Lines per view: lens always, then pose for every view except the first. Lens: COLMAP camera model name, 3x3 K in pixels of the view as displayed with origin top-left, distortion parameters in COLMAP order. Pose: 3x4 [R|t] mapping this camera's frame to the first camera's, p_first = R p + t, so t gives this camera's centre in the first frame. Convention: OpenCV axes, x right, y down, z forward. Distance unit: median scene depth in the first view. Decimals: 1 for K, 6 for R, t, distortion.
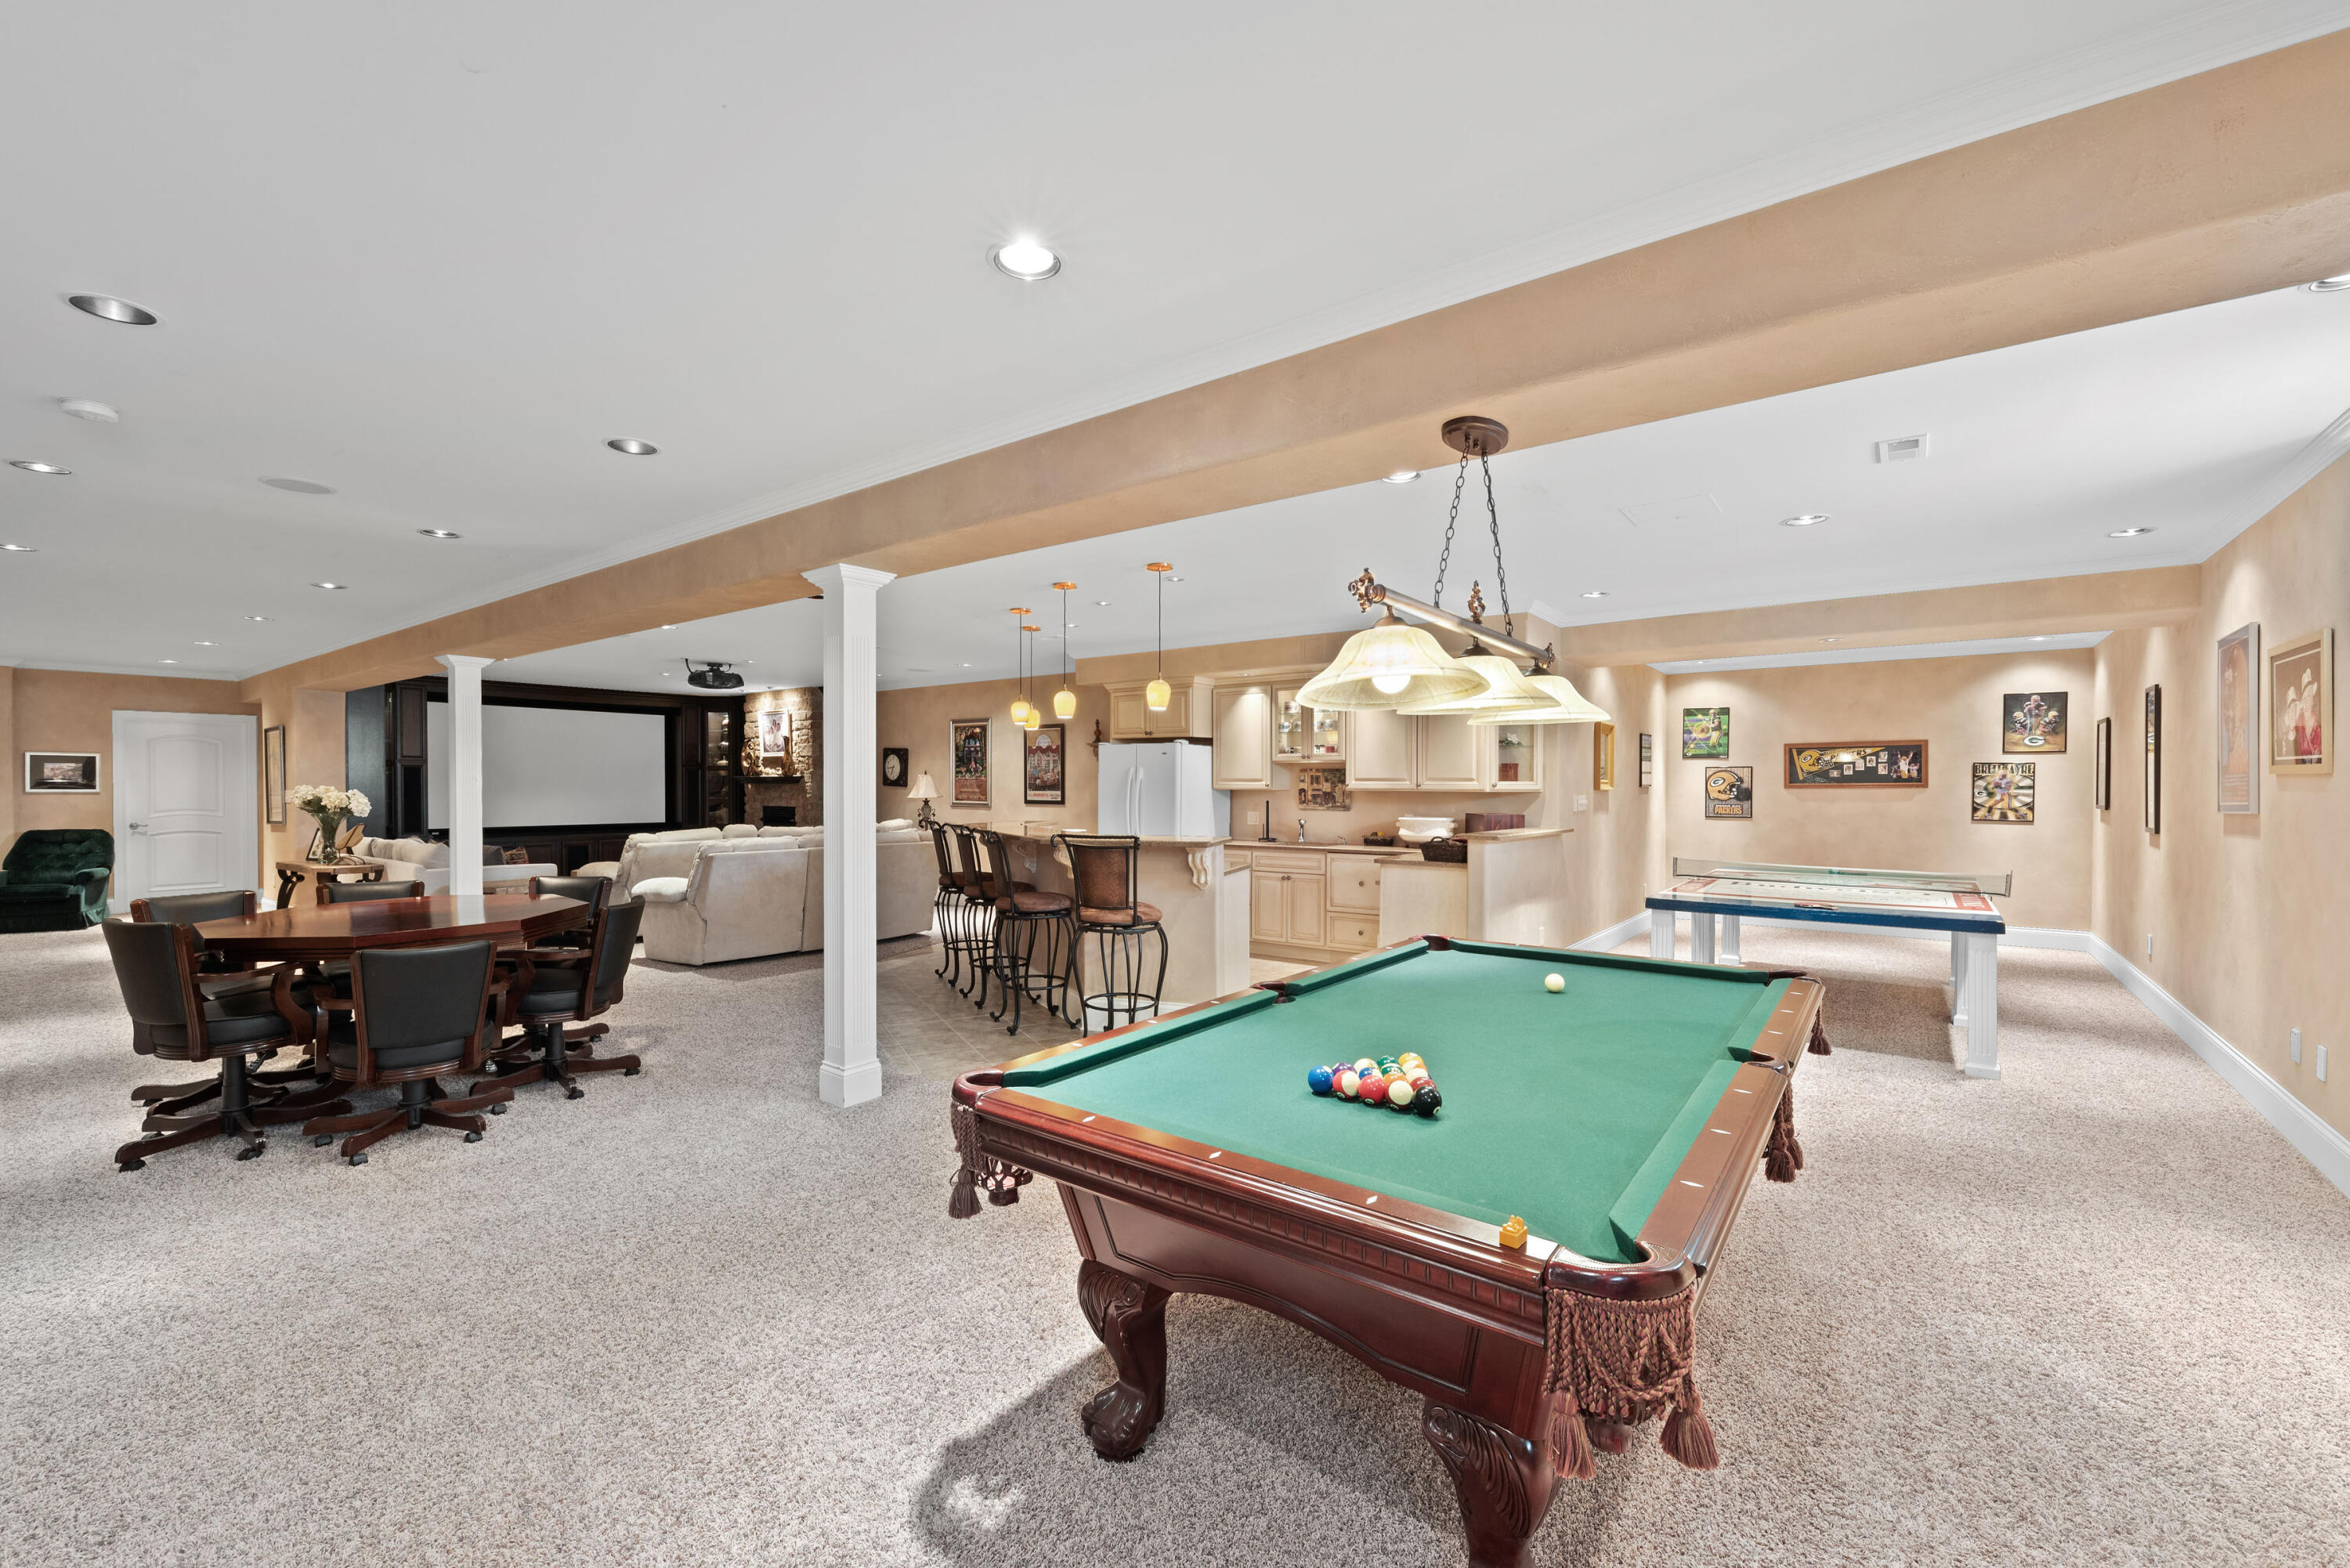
lens RADIAL K [[898.9, 0, 1175.6], [0, 898.9, 787.4], [0, 0, 1]] dist [0.000200, -0.000043]
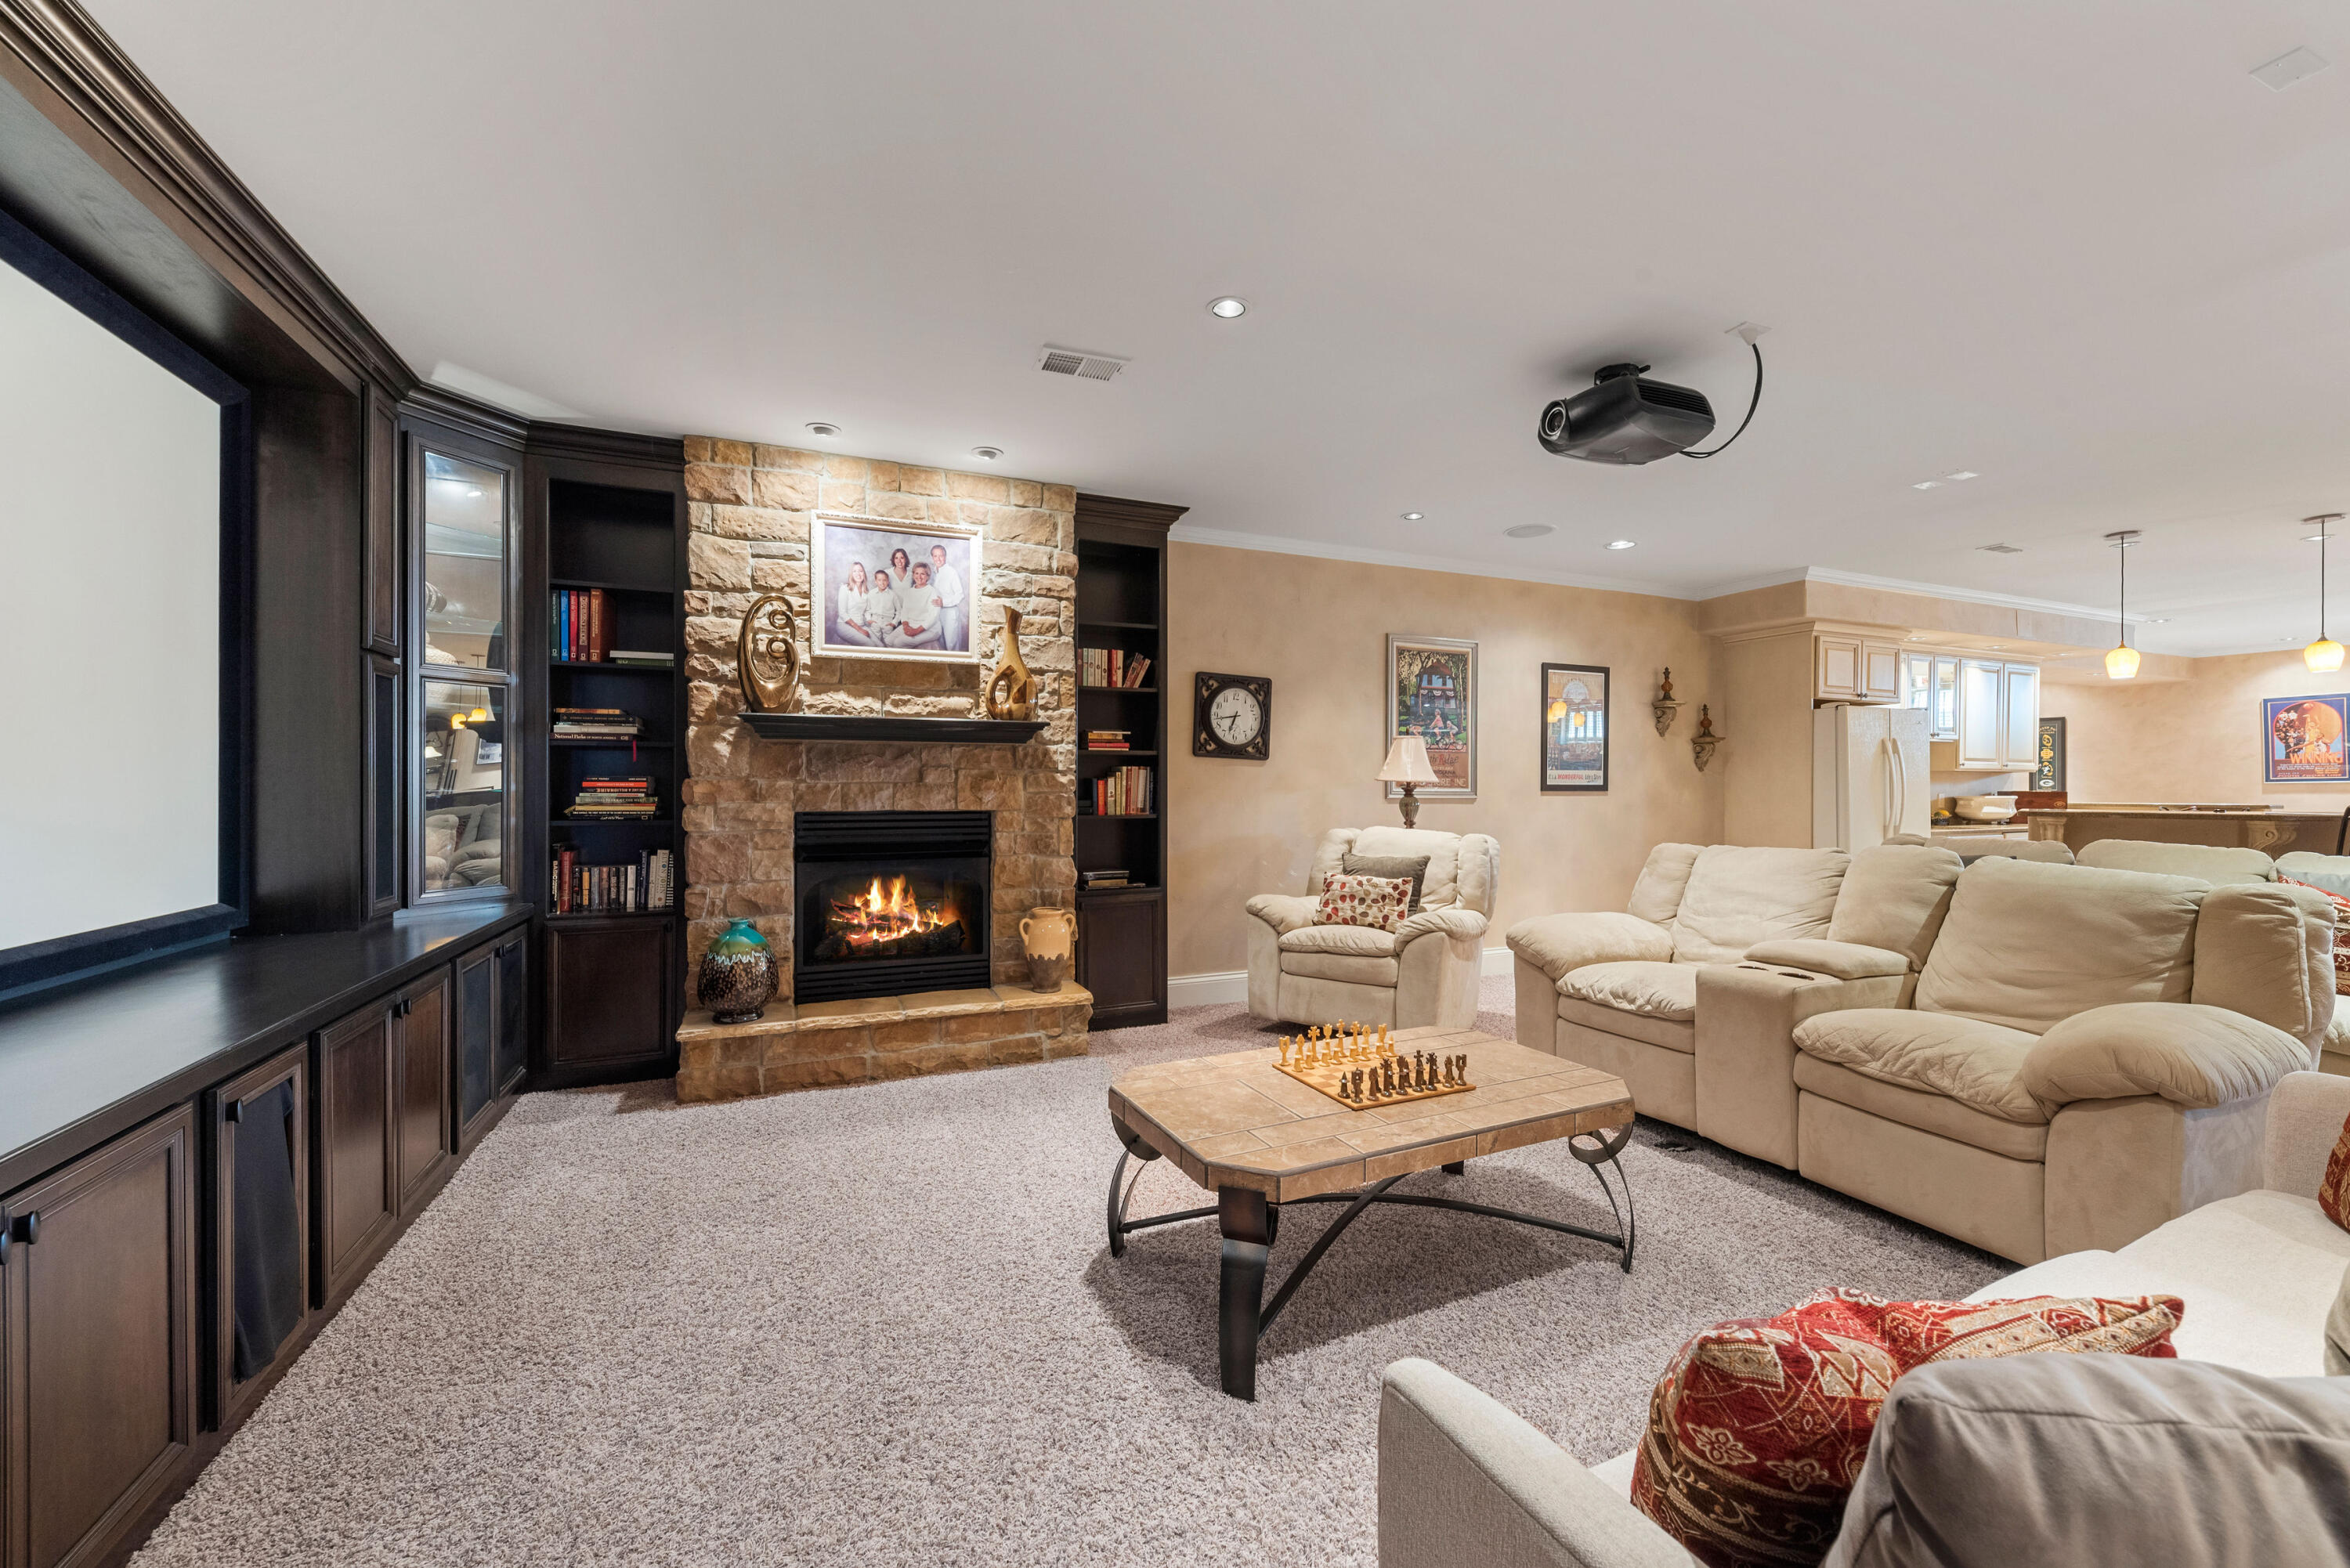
lens RADIAL K [[898.9, 0, 1175.1], [0, 898.9, 785.1], [0, 0, 1]] dist [0.000200, -0.000043]
pose [[0.450665, -0.000518, 0.892693, -0.865283], [0.001877, 0.999998, -0.000367, 0.014199], [-0.892691, 0.001841, 0.450665, 0.948667]]
